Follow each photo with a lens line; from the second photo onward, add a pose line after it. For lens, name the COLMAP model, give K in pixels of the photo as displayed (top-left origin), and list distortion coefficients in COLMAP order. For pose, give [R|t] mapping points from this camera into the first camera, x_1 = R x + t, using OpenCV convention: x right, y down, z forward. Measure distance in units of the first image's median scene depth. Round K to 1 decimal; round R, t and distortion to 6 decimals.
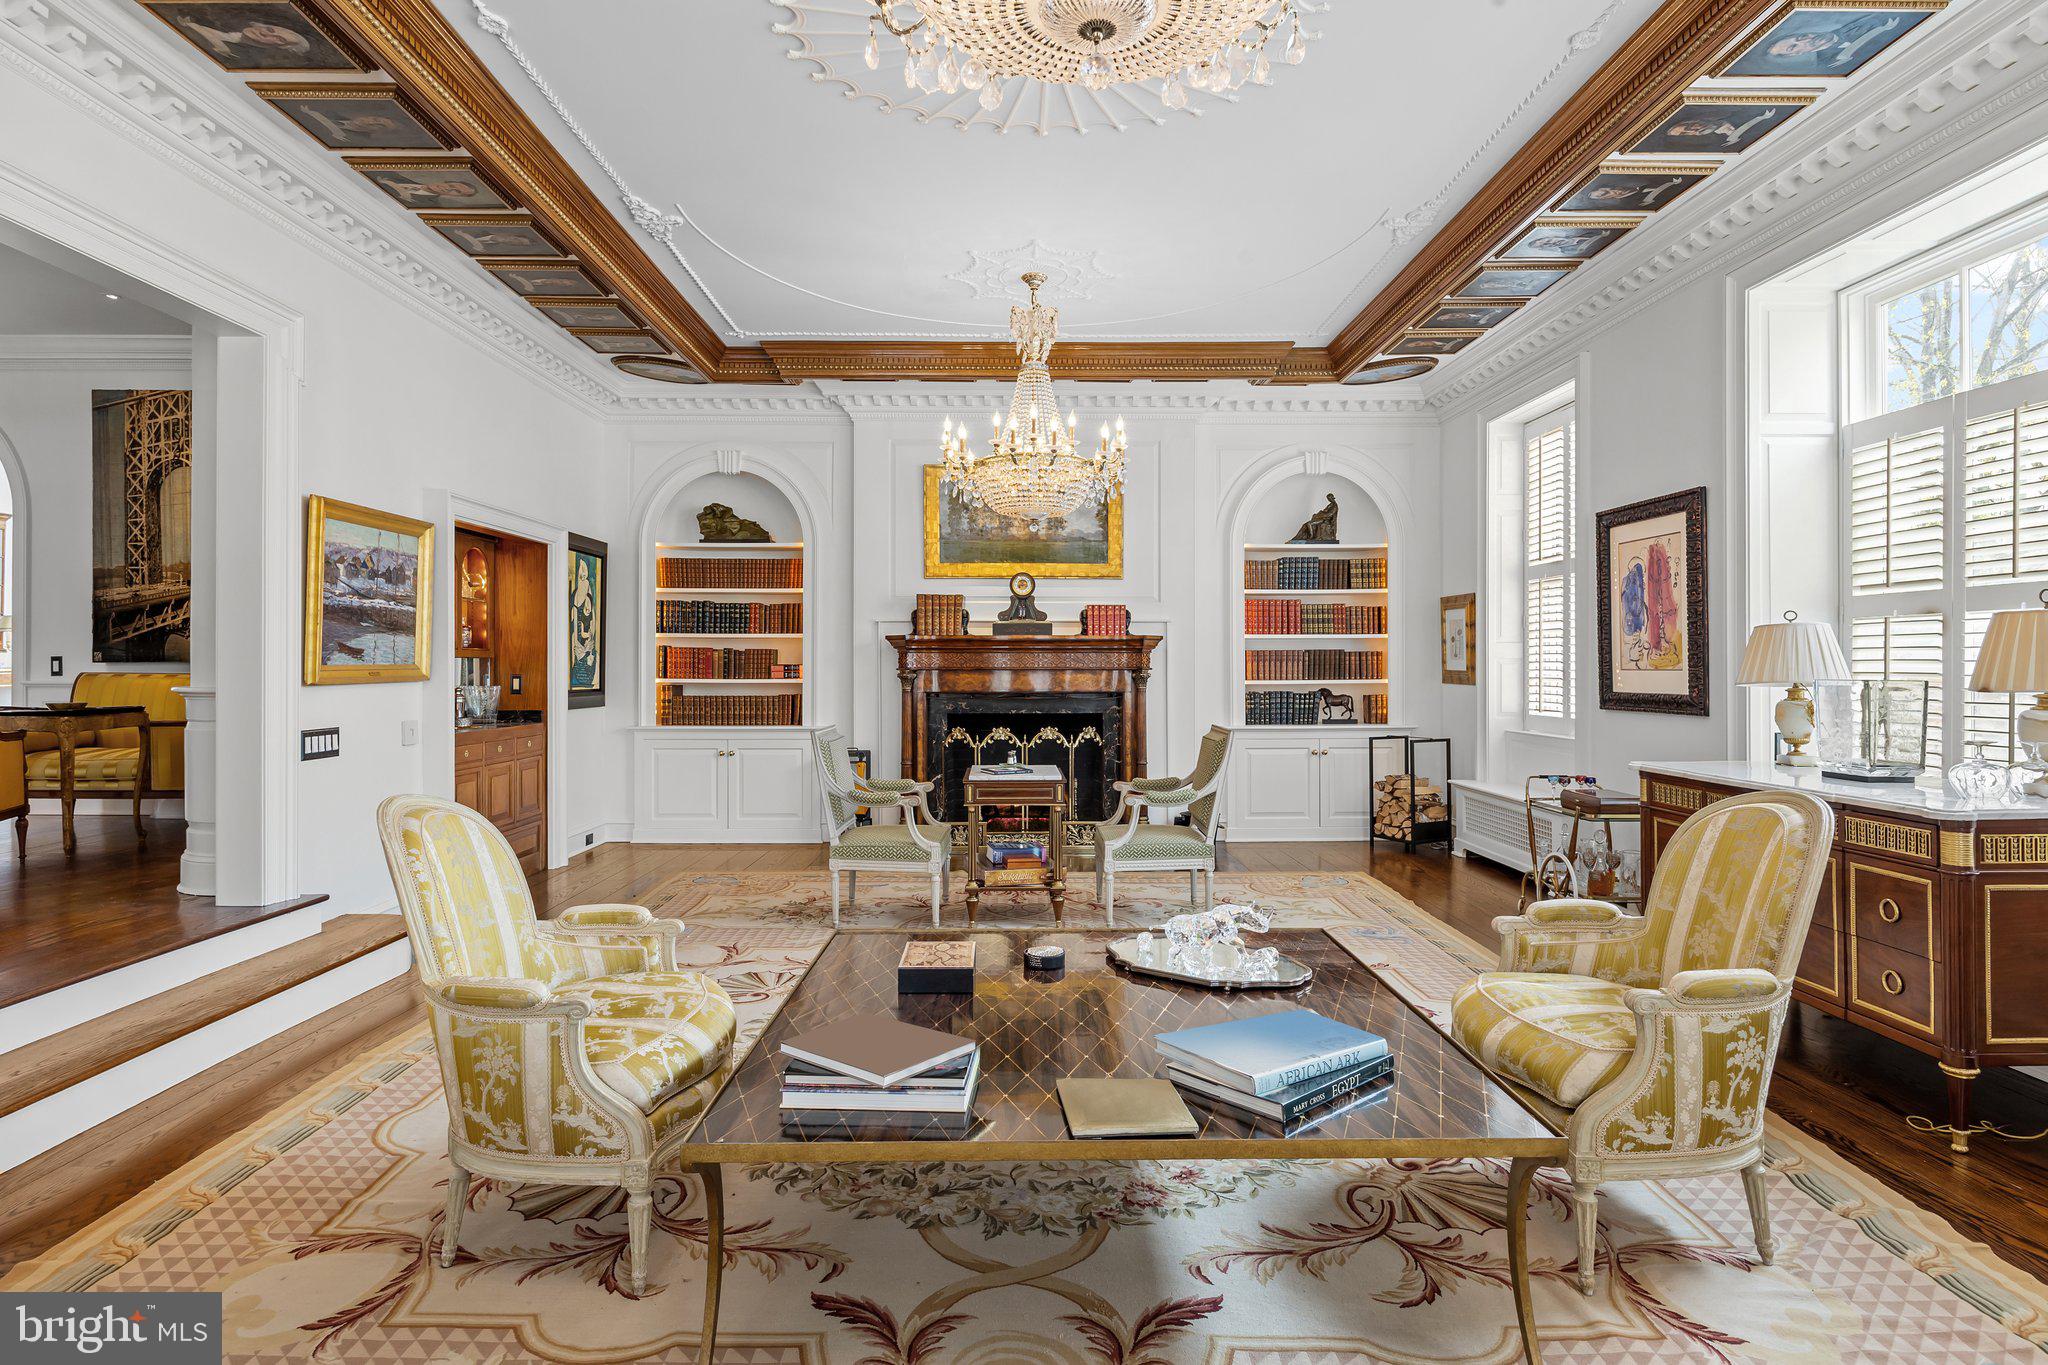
lens RADIAL K [[1056.4, 0, 1024.0], [0, 1056.4, 682.5], [0, 0, 1]] dist [-0.014642, 0.000452]
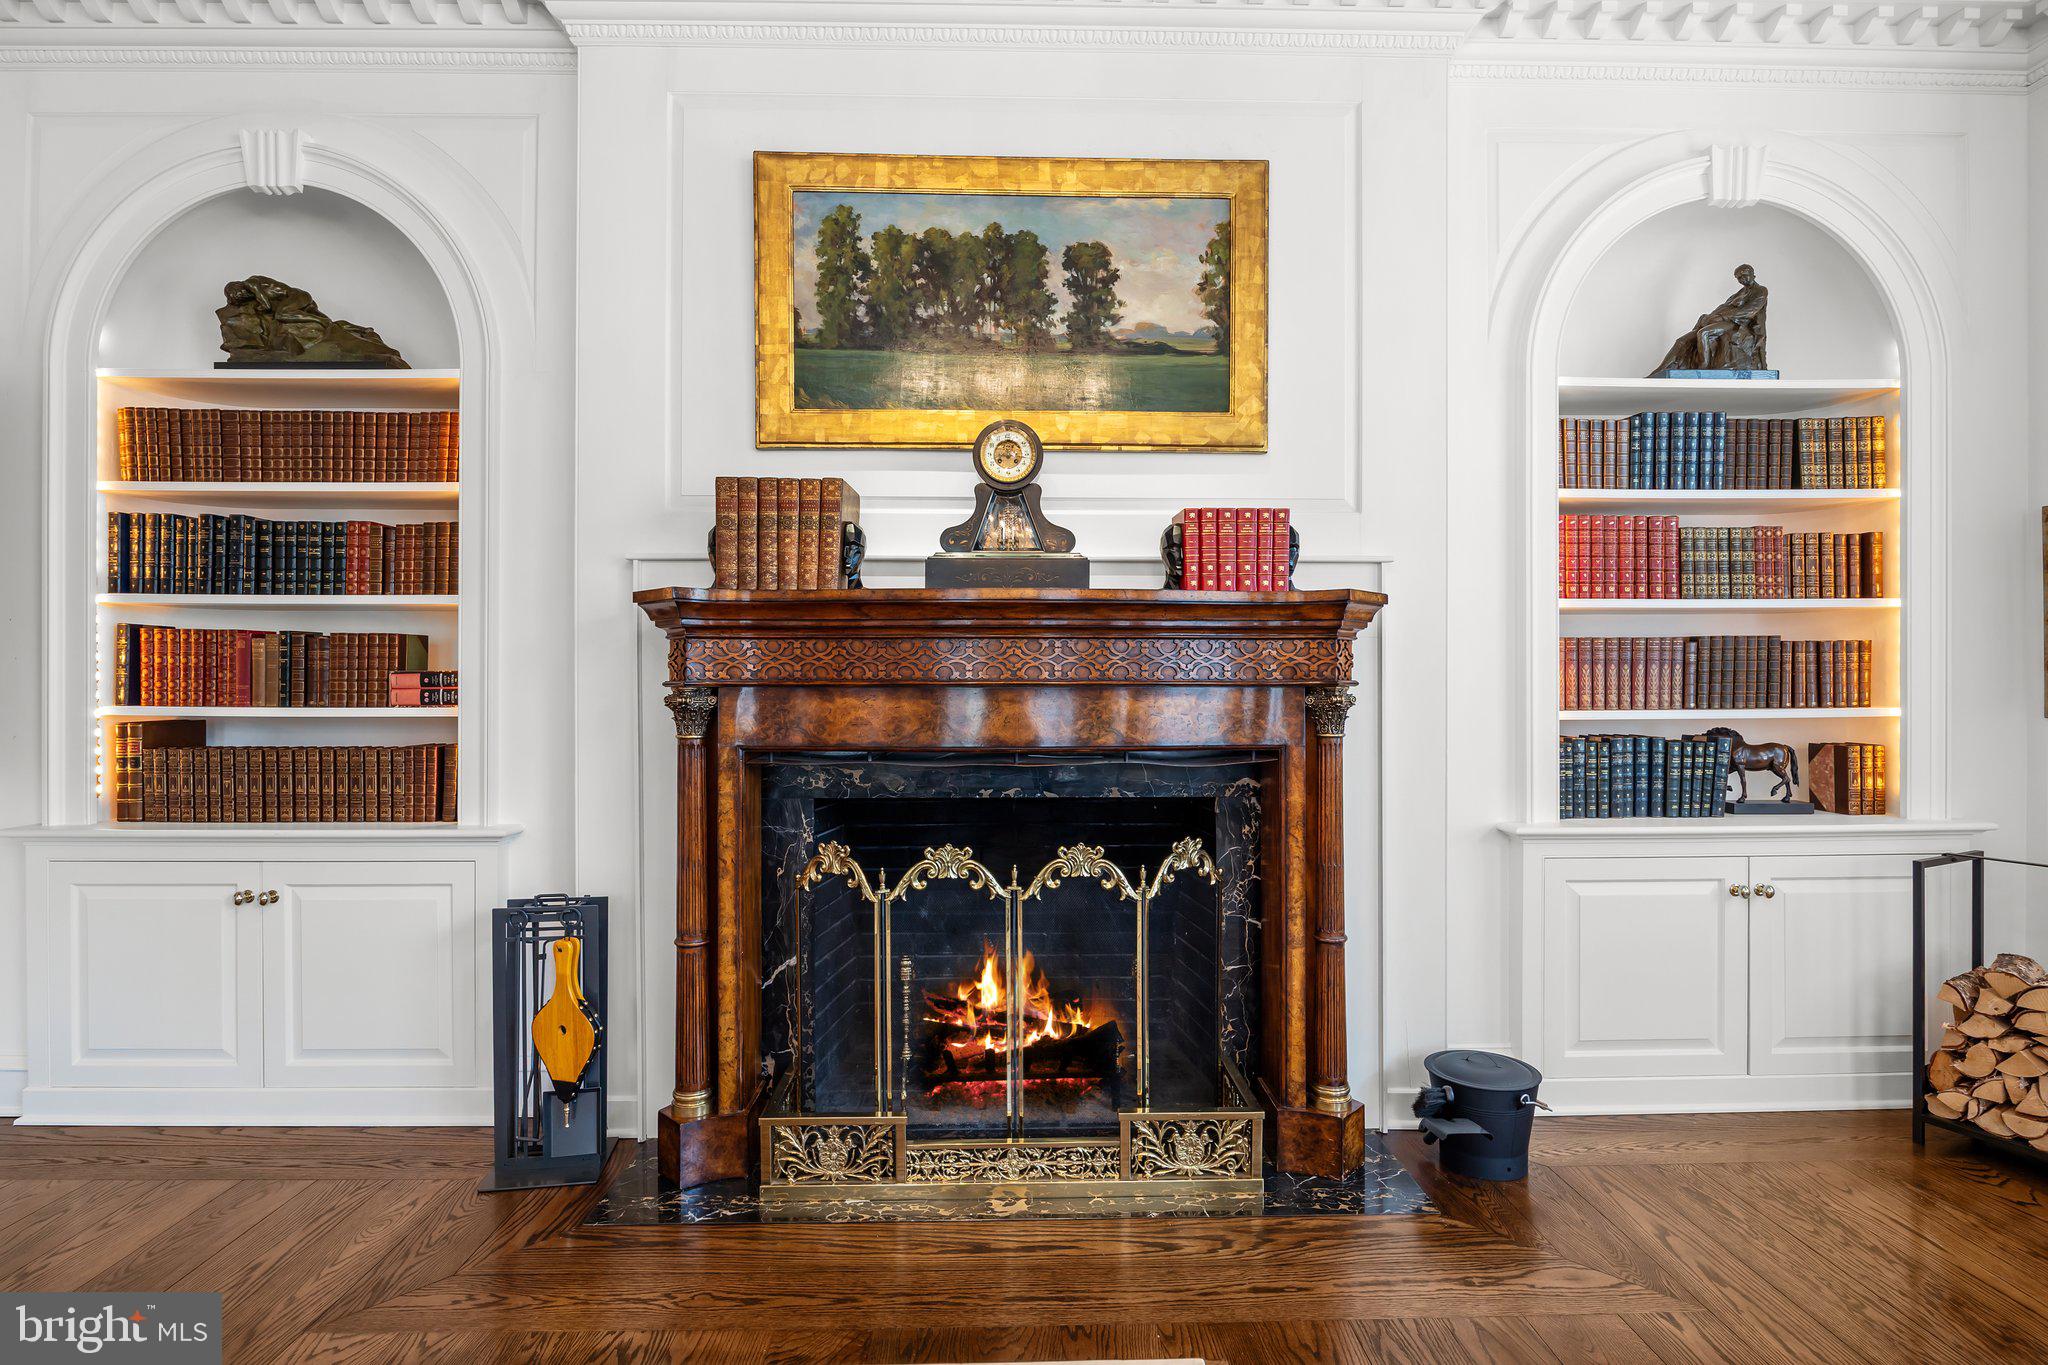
lens RADIAL K [[1019.4, 0, 1024.0], [0, 1019.4, 682.5], [0, 0, 1]] dist [0.000594, 0.000071]
pose [[0.999984, 0.000398, -0.005674, 0.006014], [-0.000430, 0.999984, -0.005624, -0.010921], [0.005672, 0.005626, 0.999968, 0.629118]]
